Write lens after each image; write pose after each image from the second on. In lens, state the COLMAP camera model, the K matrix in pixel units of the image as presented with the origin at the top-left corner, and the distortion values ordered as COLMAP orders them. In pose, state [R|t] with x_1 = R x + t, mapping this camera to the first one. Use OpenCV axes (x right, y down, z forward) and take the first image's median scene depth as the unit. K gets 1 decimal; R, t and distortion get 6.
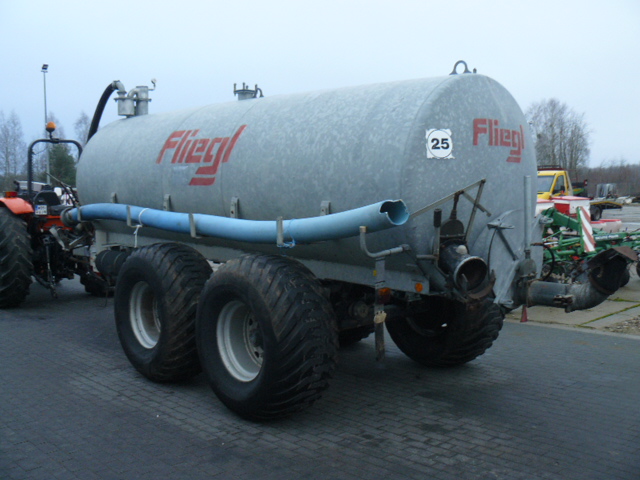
lens RADIAL K [[692.2, 0, 320.0], [0, 692.2, 240.0], [0, 0, 1]] dist [-0.202817, 0.230018]
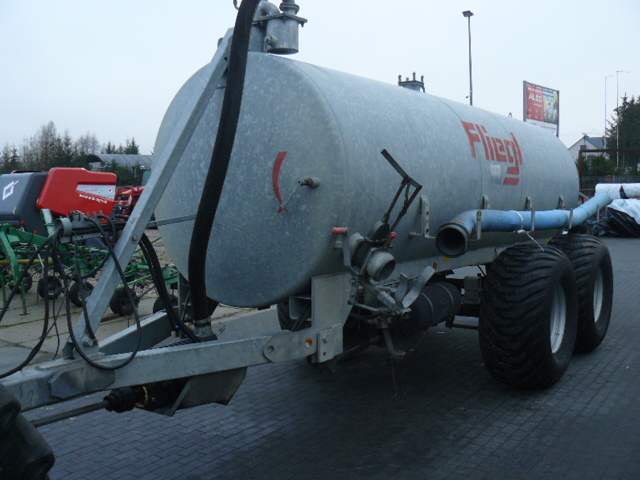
lens RADIAL K [[692.2, 0, 320.0], [0, 692.2, 240.0], [0, 0, 1]] dist [-0.202817, 0.230018]
pose [[-0.223139, -0.055887, 0.973183, -1.091368], [0.106790, 0.990945, 0.081393, -0.112184], [-0.968920, 0.122088, -0.215150, 1.509207]]
